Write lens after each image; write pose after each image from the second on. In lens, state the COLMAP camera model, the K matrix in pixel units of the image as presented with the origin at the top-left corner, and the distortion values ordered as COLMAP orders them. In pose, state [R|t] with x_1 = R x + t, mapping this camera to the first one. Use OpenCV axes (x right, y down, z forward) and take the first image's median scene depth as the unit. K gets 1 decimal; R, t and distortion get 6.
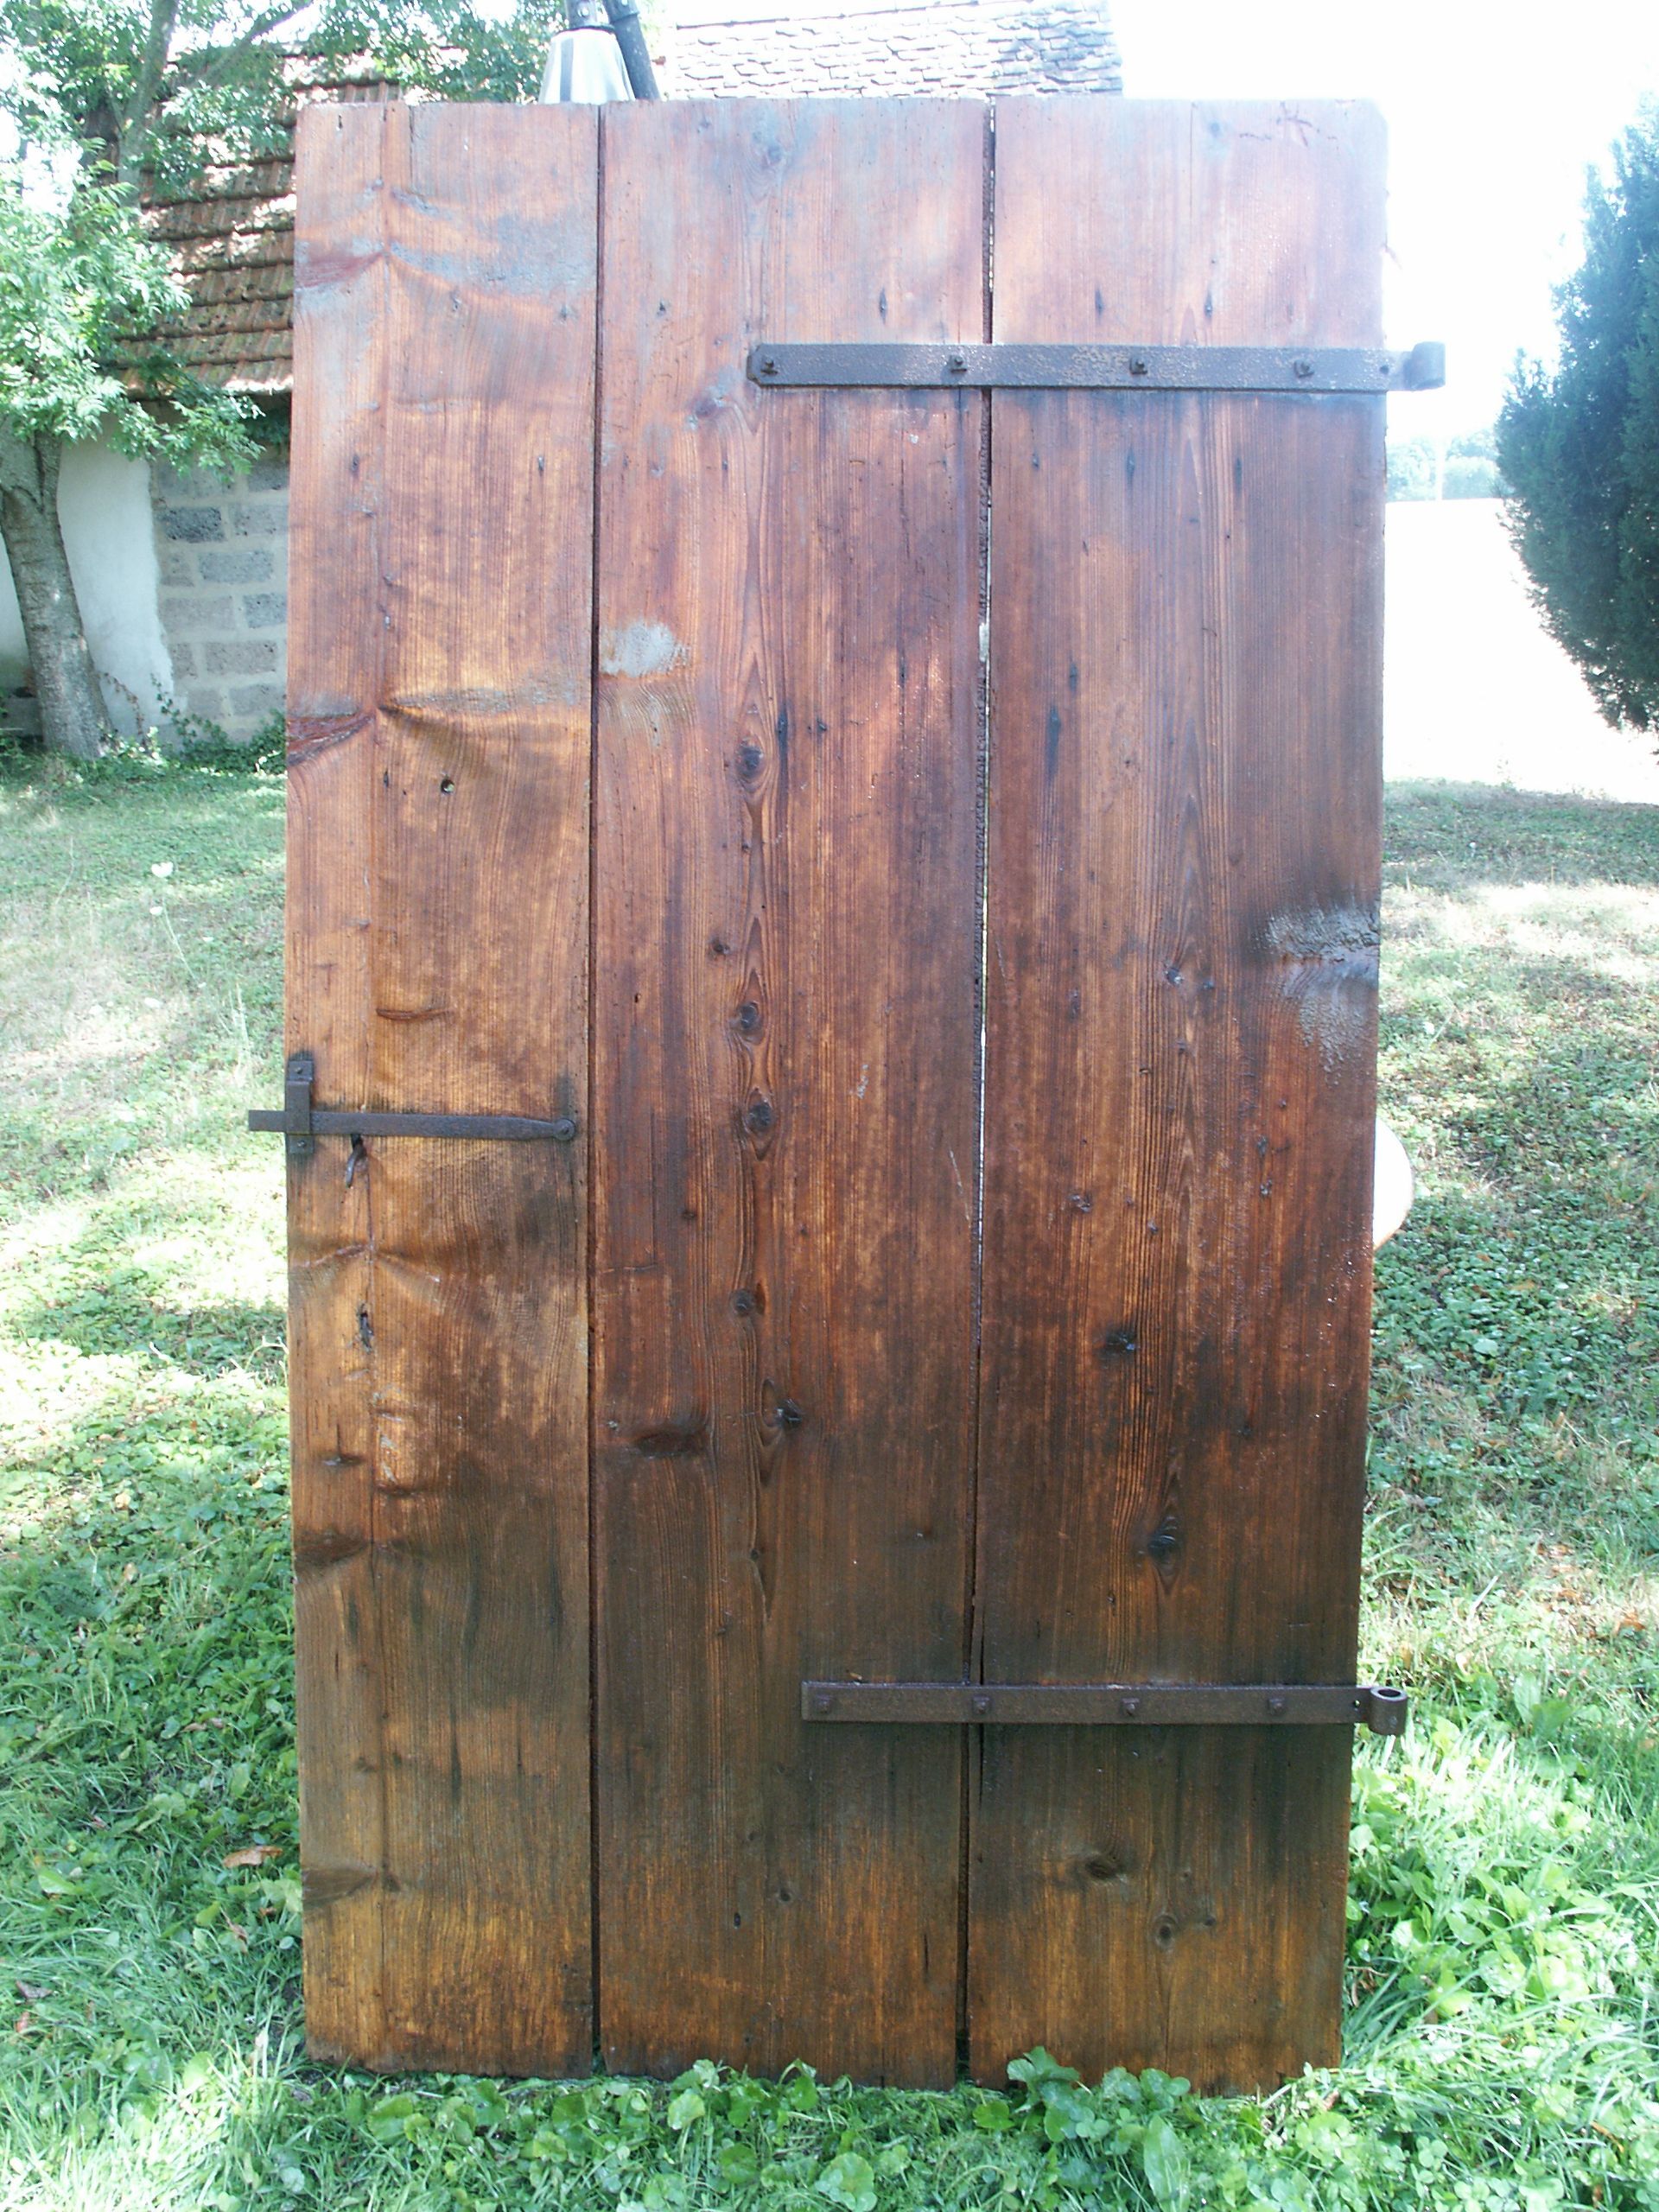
lens RADIAL K [[1828.9, 0, 829.5], [0, 1828.9, 1106.0], [0, 0, 1]] dist [-0.175071, 0.149876]
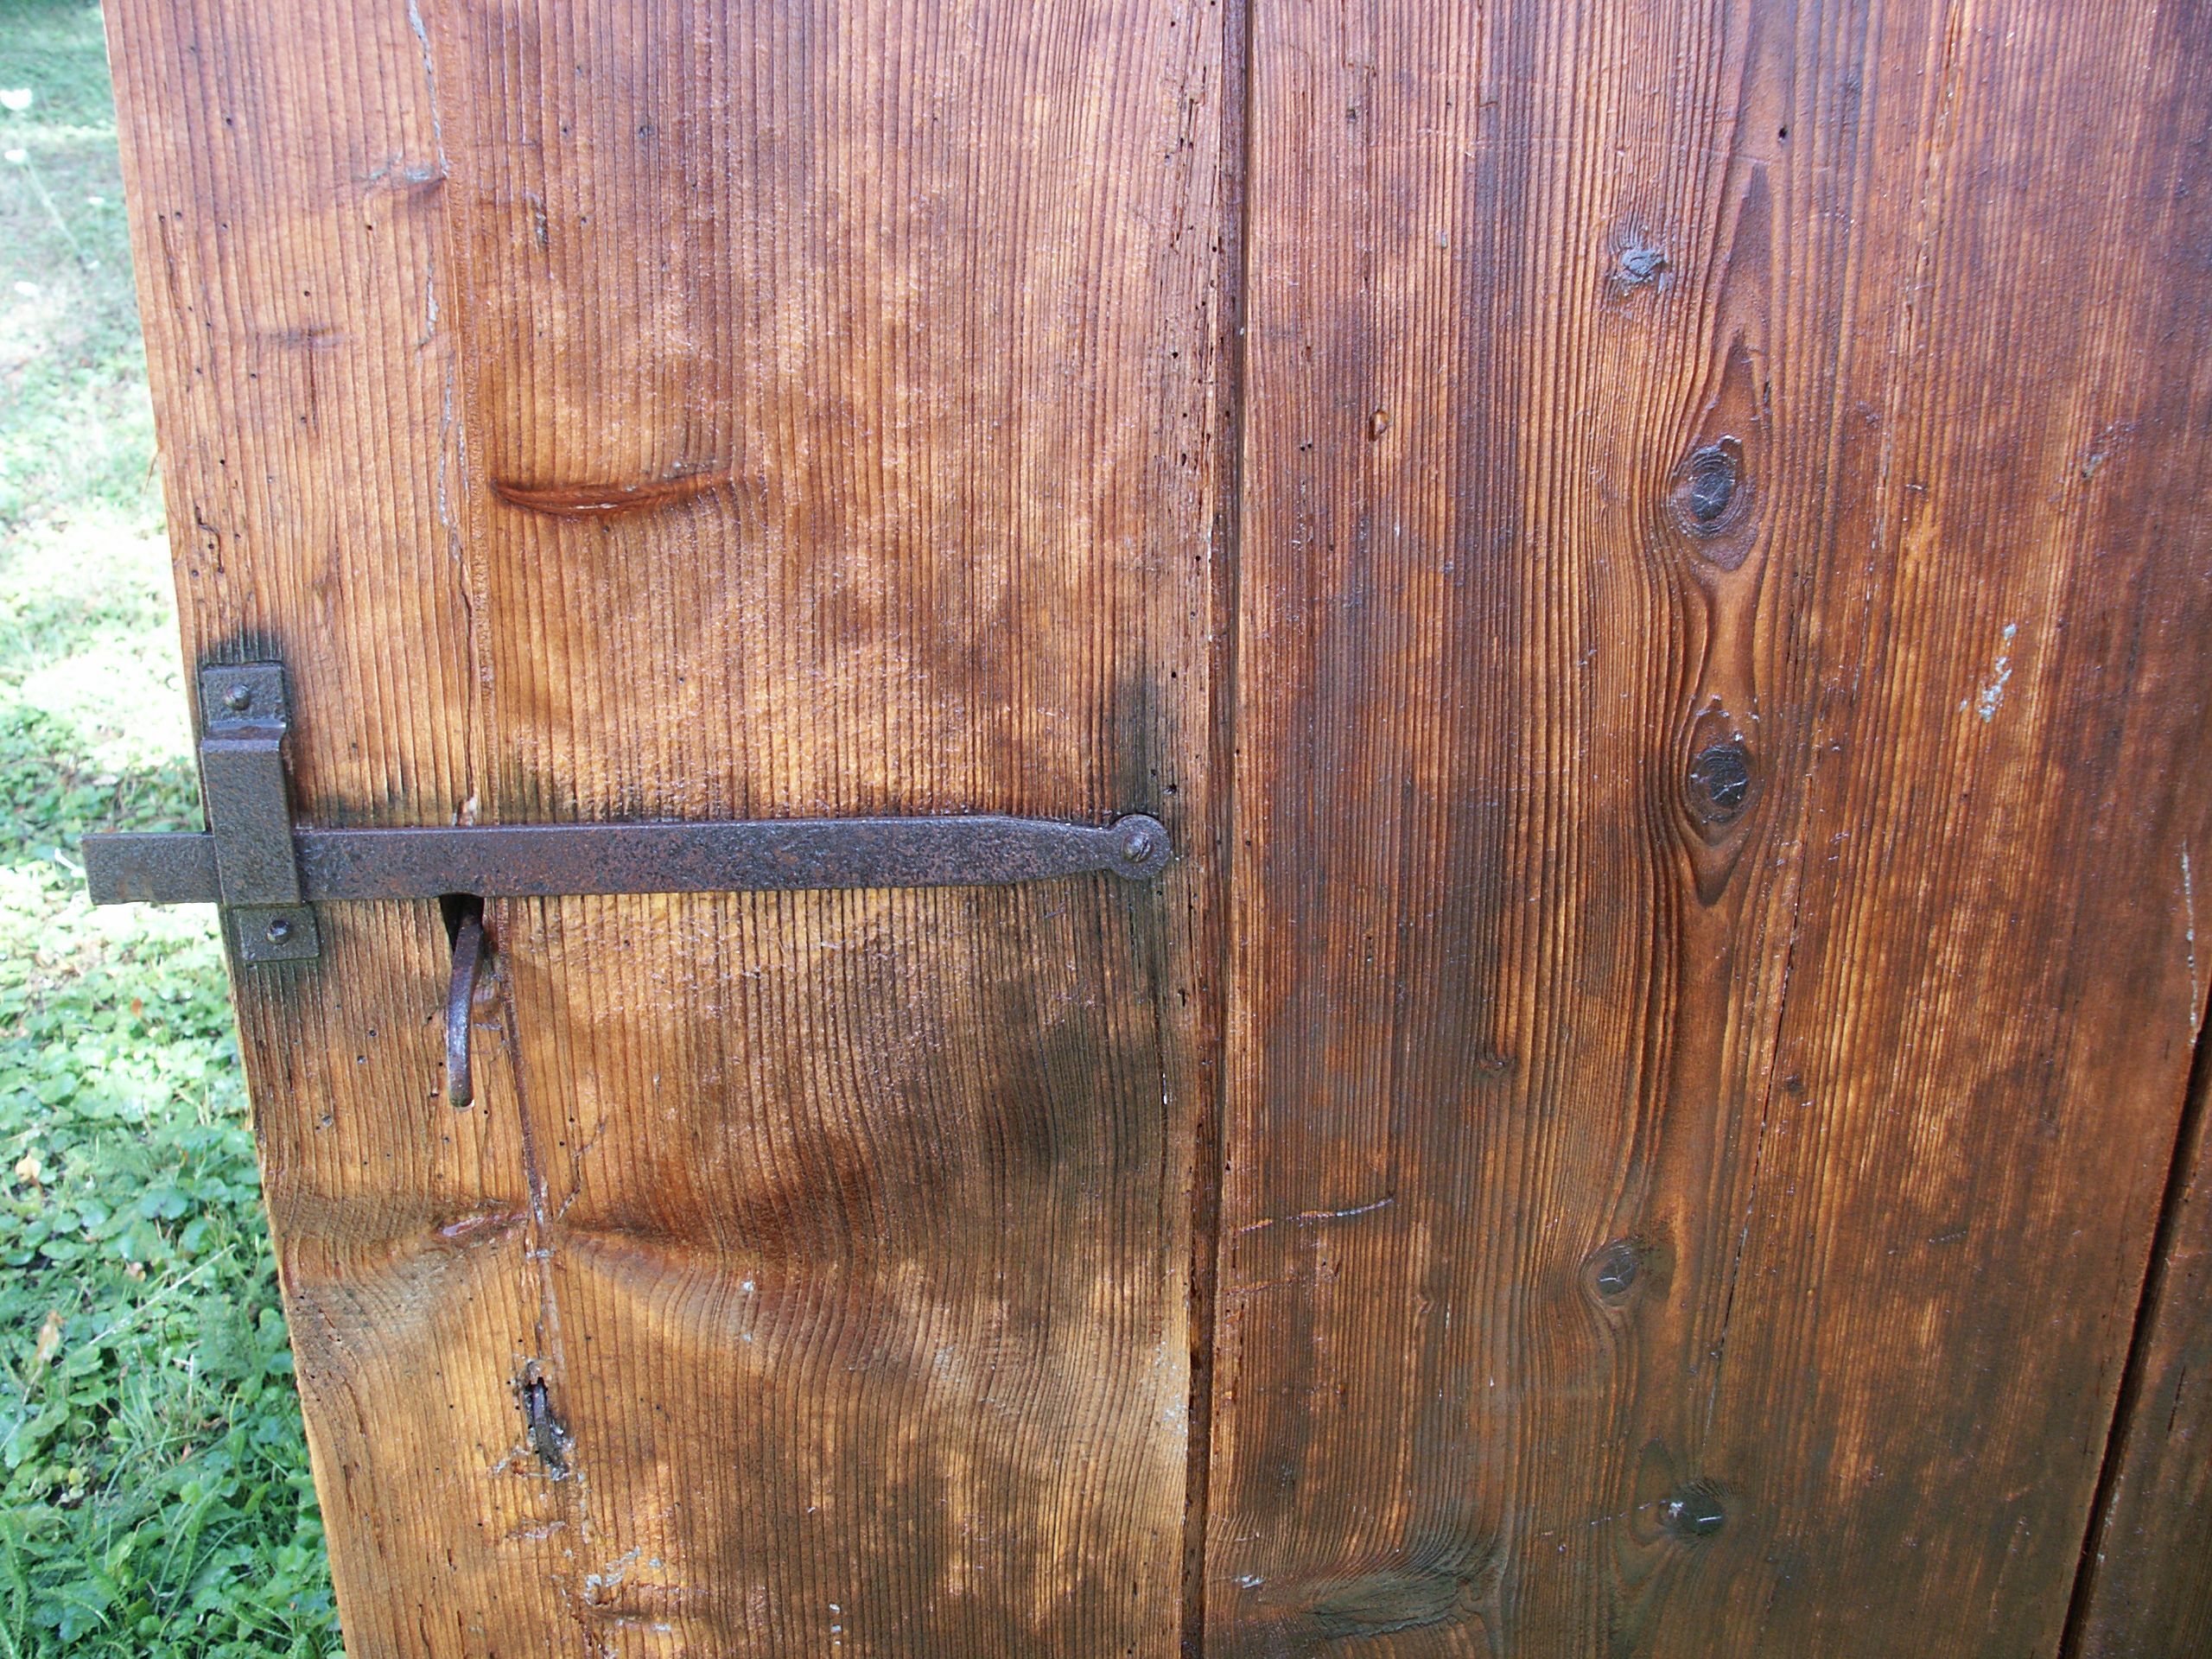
lens RADIAL K [[1828.9, 0, 1106.0], [0, 1828.9, 829.5], [0, 0, 1]] dist [-0.175071, 0.149876]
pose [[0.987878, -0.050754, 0.146699, -0.198329], [0.012100, 0.967341, 0.253189, -0.070963], [-0.154759, -0.248345, 0.956229, 0.699426]]
